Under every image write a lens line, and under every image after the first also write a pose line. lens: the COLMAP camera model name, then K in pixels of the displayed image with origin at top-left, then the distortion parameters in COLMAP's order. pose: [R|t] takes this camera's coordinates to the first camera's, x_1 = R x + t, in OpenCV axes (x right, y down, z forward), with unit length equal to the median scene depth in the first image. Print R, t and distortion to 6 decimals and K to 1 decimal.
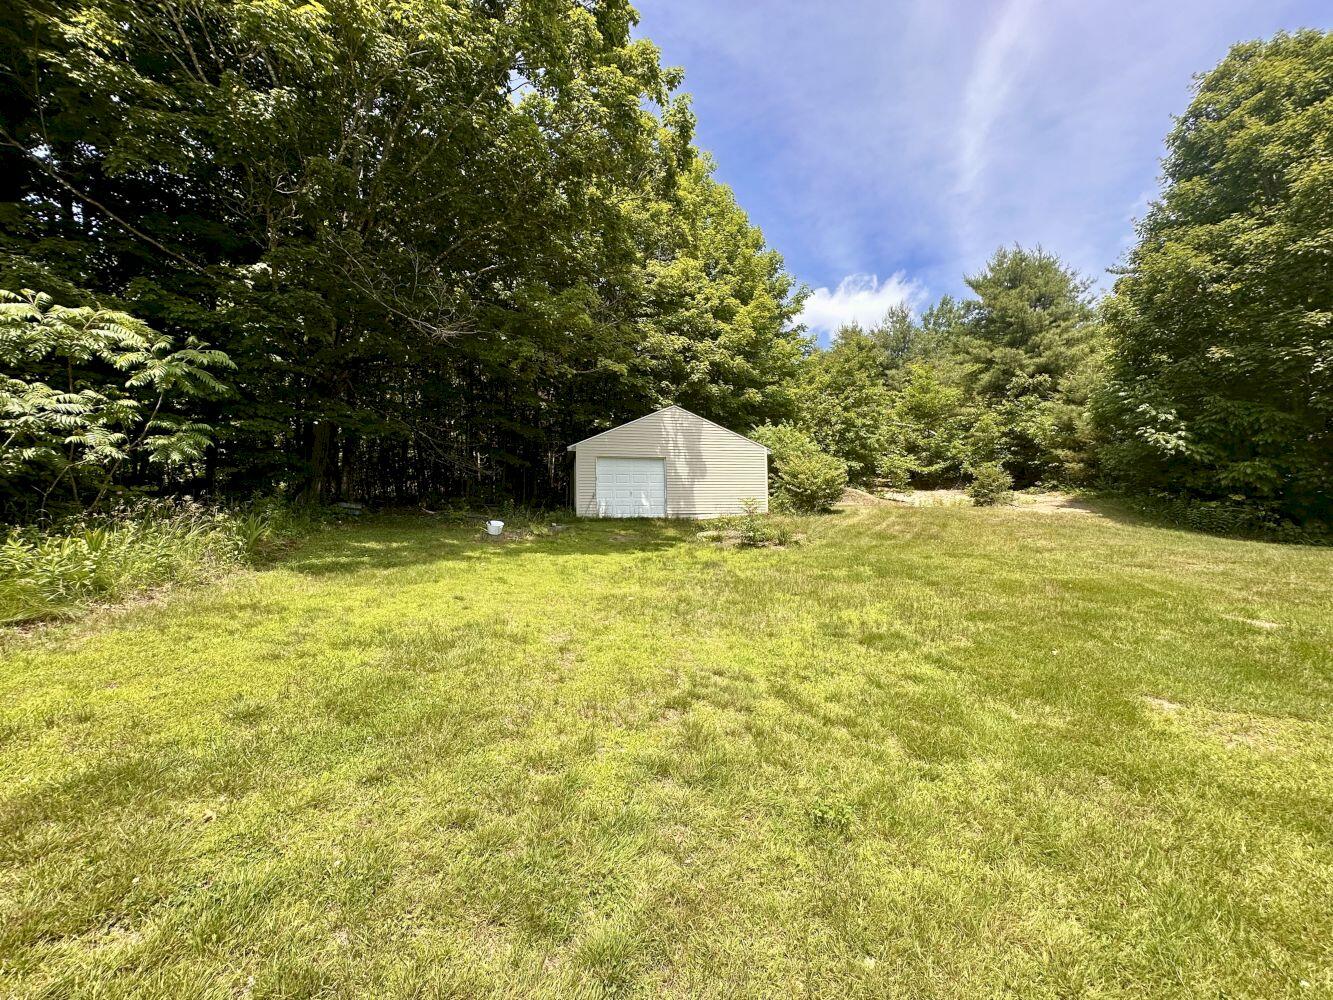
lens RADIAL K [[538.7, 0, 664.6], [0, 538.7, 501.7], [0, 0, 1]] dist [-0.004590, -0.000182]
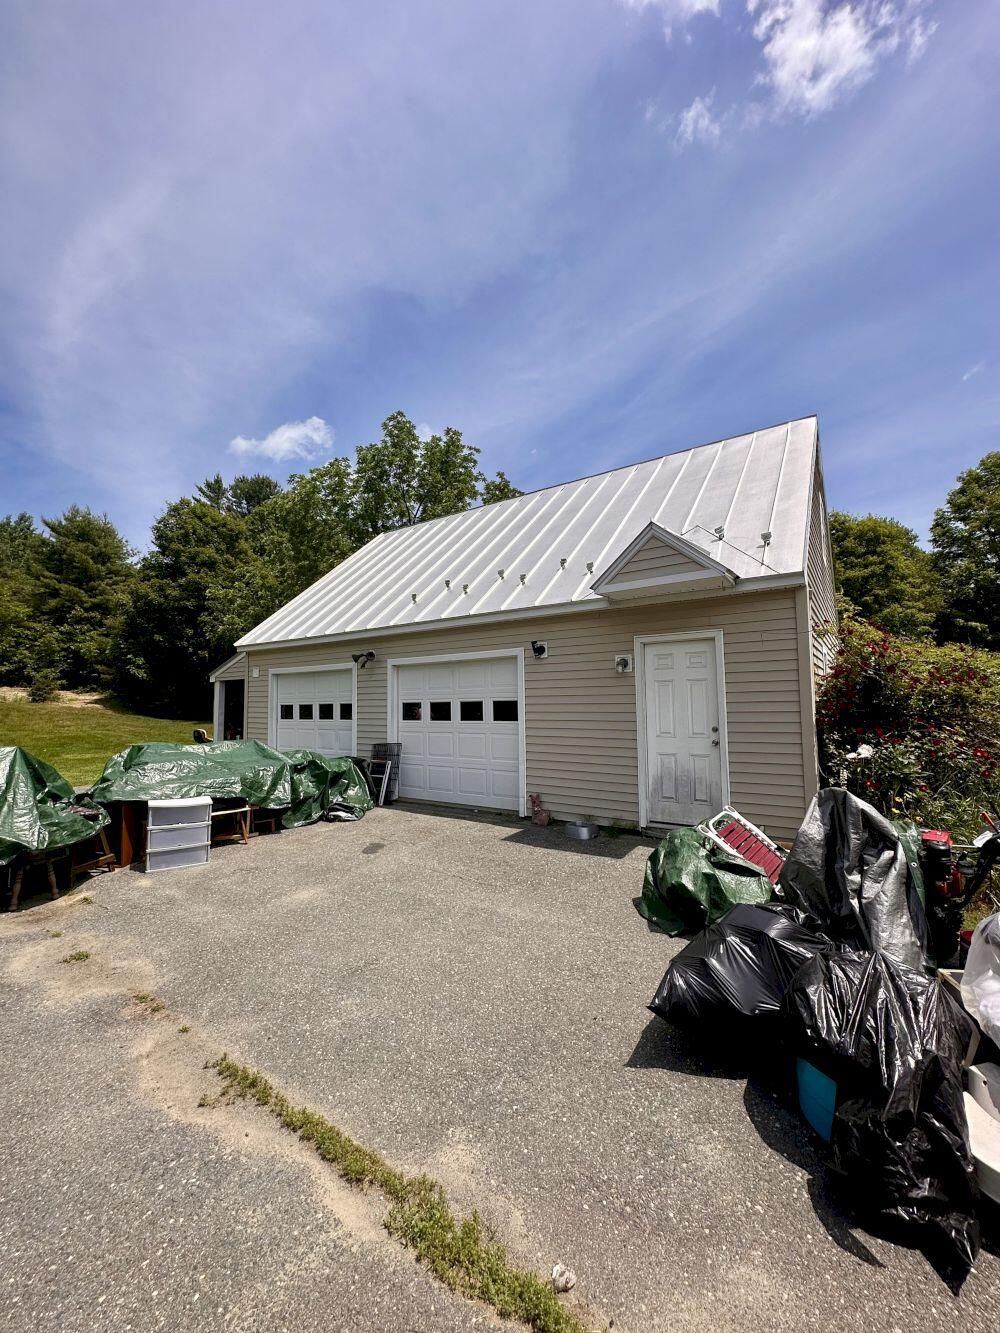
lens RADIAL K [[538.7, 0, 504.1], [0, 538.7, 670.6], [0, 0, 1]] dist [-0.004590, -0.000182]
pose [[0.335489, 0.065258, 0.939781, -0.298006], [-0.031401, 0.997818, -0.058079, -0.024633], [-0.941521, -0.010025, 0.336806, -0.561380]]
